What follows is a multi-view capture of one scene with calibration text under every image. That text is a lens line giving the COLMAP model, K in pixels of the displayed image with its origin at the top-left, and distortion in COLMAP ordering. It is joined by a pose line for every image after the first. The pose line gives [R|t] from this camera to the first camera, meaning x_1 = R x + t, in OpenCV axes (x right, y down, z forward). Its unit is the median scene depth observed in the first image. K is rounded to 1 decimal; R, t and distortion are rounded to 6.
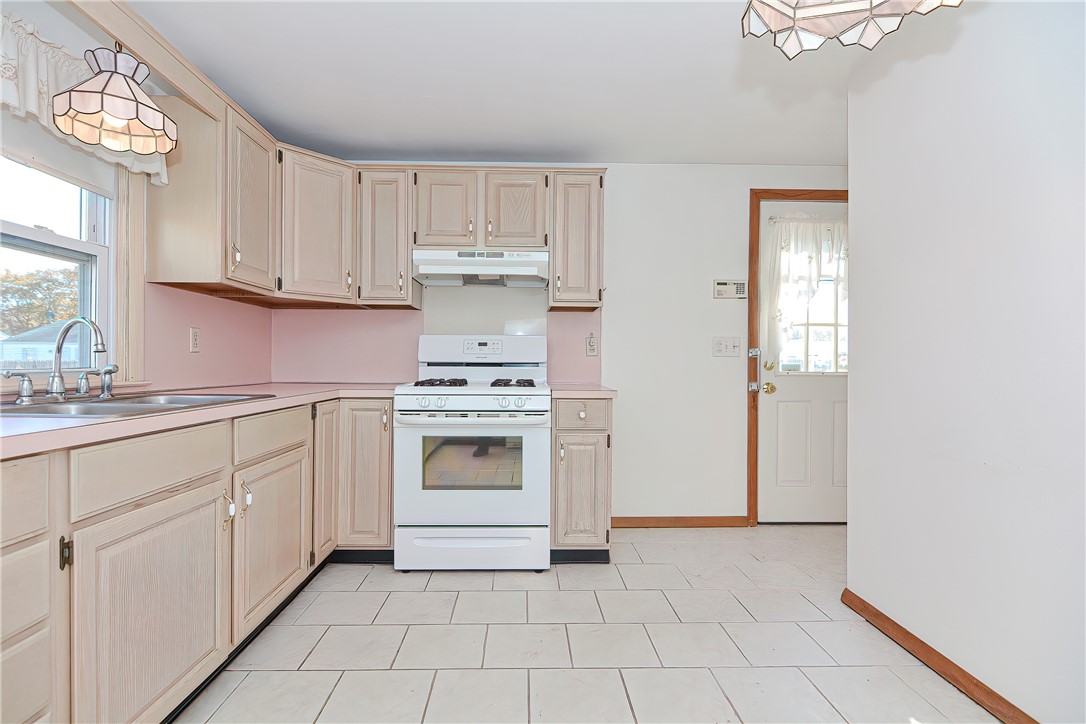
lens RADIAL K [[530.2, 0, 543.1], [0, 530.2, 363.0], [0, 0, 1]] dist [0.001355, -0.007968]
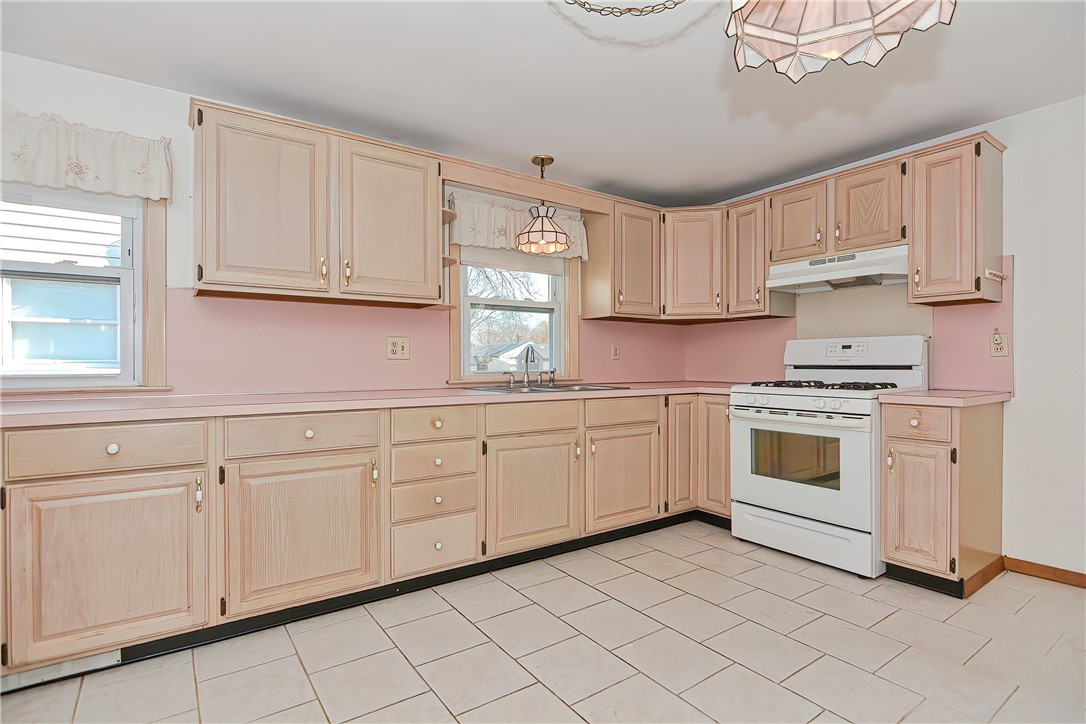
lens RADIAL K [[530.2, 0, 537.0], [0, 530.2, 361.7], [0, 0, 1]] dist [0.001355, -0.007968]
pose [[0.549348, -0.010238, -0.835531, 0.476977], [0.004771, 0.999947, -0.009116, -0.001638], [0.835580, 0.001022, 0.549368, -0.044058]]
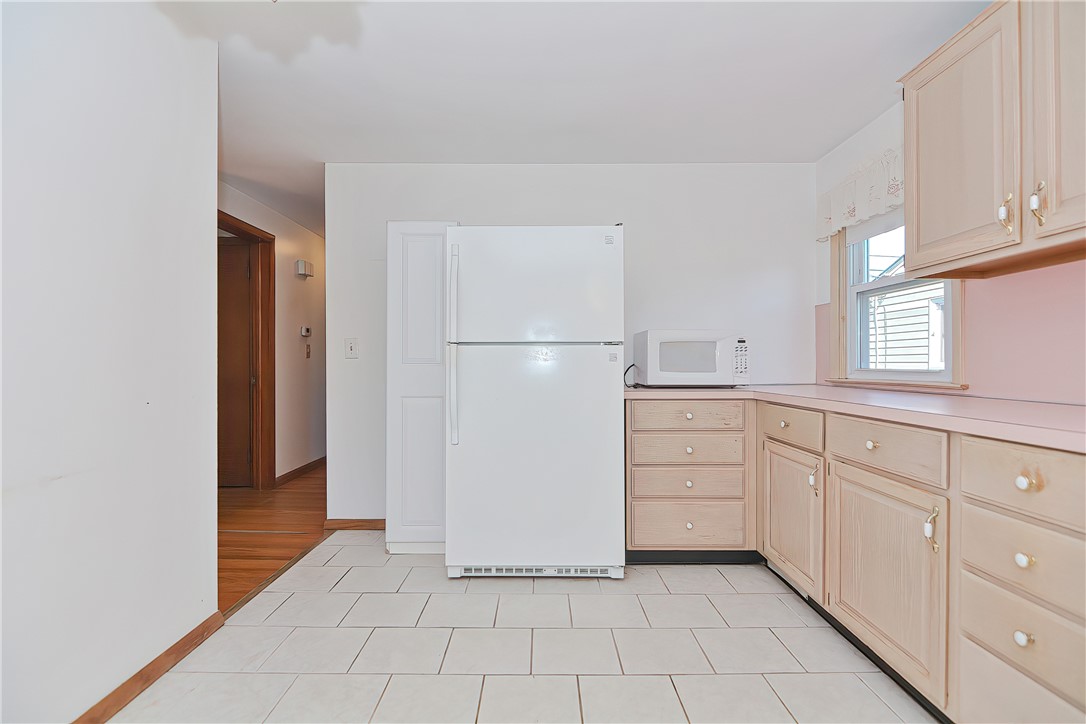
lens RADIAL K [[530.2, 0, 534.7], [0, 530.2, 365.2], [0, 0, 1]] dist [0.001355, -0.007968]
pose [[-0.999296, -0.008444, 0.036564, 0.025472], [-0.008312, 0.999958, 0.003771, 0.001175], [-0.036595, 0.003464, -0.999324, 0.728407]]
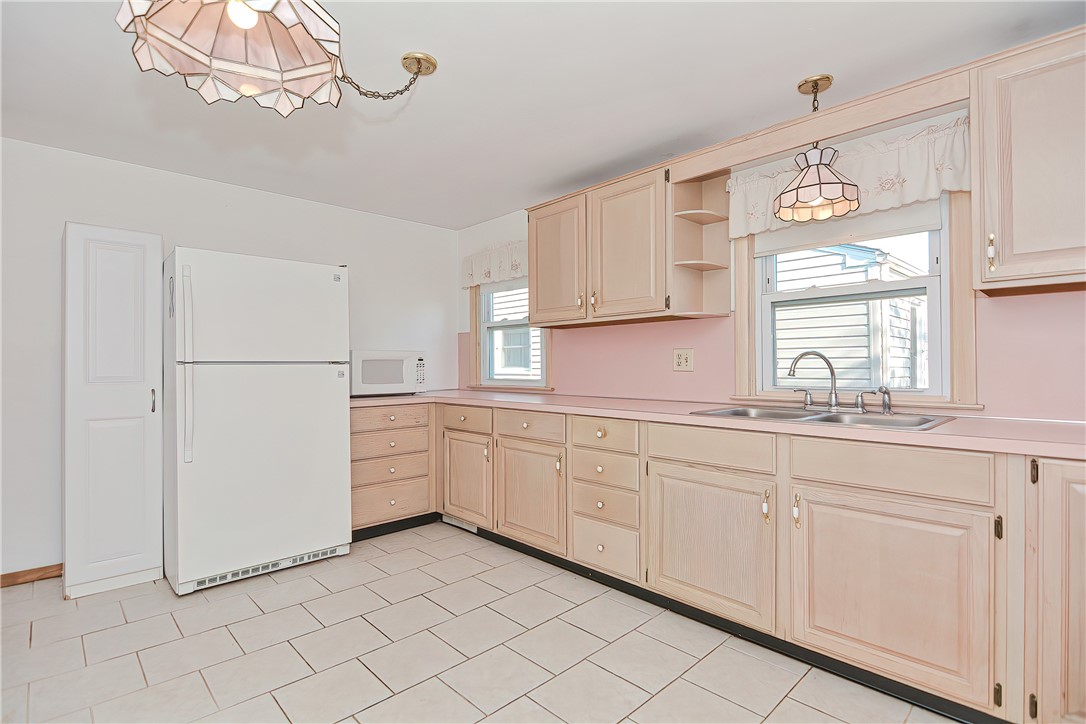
lens RADIAL K [[530.2, 0, 540.3], [0, 530.2, 362.6], [0, 0, 1]] dist [0.001355, -0.007968]
pose [[-0.745007, -0.008318, -0.667005, 0.357707], [-0.001641, 0.999942, -0.010638, -0.023527], [0.667055, -0.006831, -0.744978, 0.926563]]
